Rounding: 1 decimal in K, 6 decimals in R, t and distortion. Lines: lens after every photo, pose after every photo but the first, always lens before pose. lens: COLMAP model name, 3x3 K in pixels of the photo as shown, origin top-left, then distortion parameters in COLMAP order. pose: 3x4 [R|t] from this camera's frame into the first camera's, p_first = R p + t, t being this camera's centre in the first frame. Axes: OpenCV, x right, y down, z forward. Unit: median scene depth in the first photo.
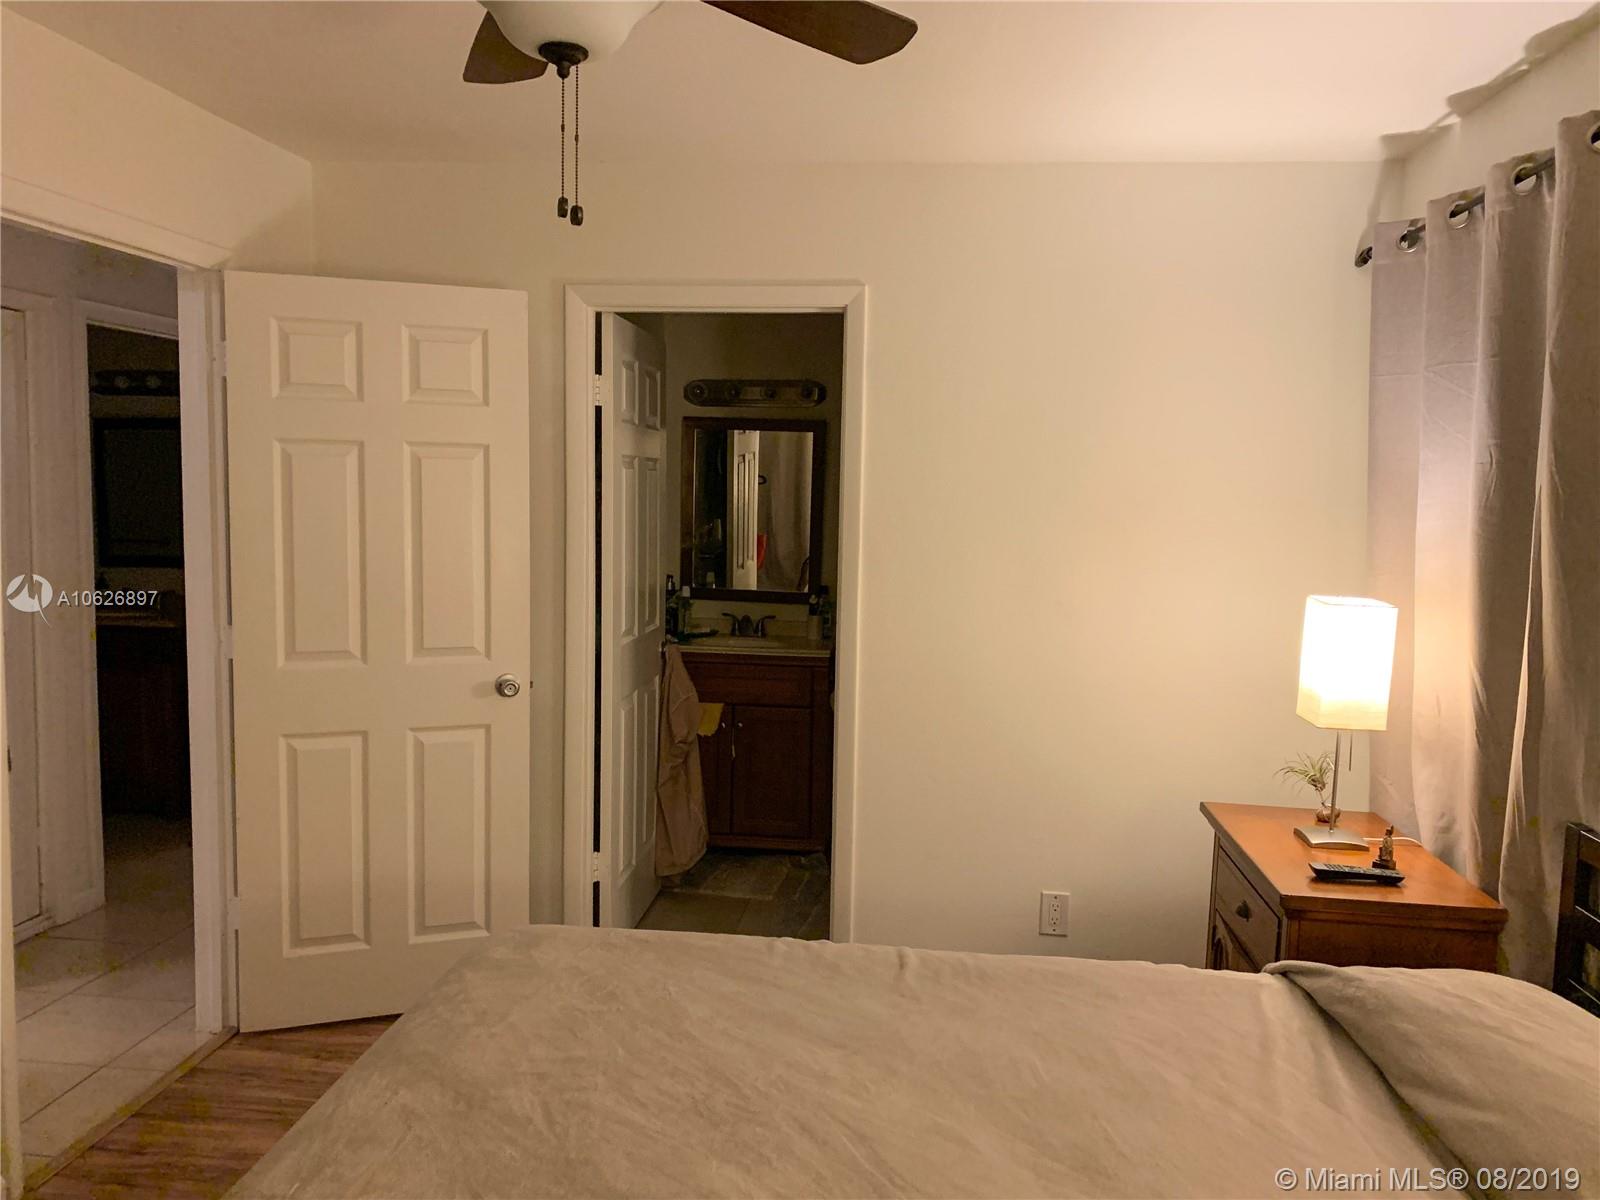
lens RADIAL K [[1213.3, 0, 800.0], [0, 1213.3, 600.0], [0, 0, 1]] dist [0.097168, -0.161210]
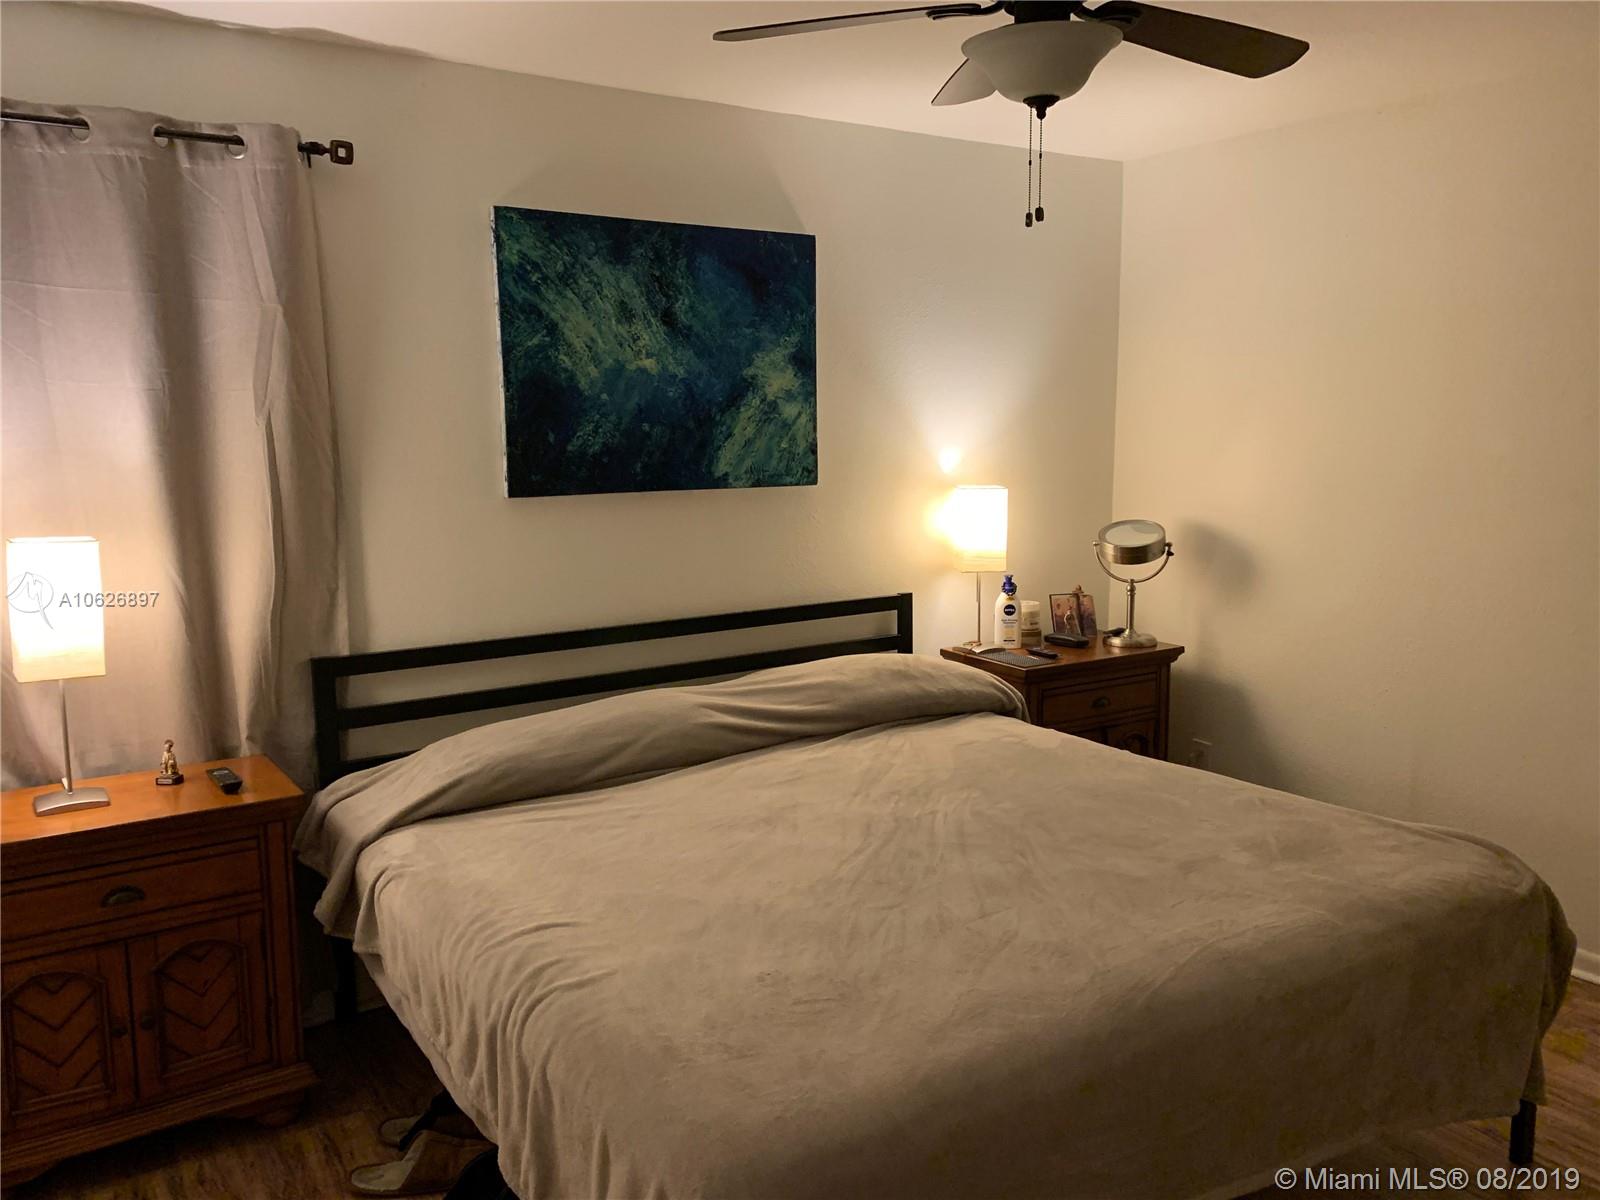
lens RADIAL K [[1213.3, 0, 800.0], [0, 1213.3, 600.0], [0, 0, 1]] dist [0.097168, -0.161210]
pose [[-0.679307, -0.127191, 0.722748, -0.810342], [0.058533, 0.972337, 0.226129, -0.180746], [-0.731516, 0.195916, -0.653070, 1.678302]]
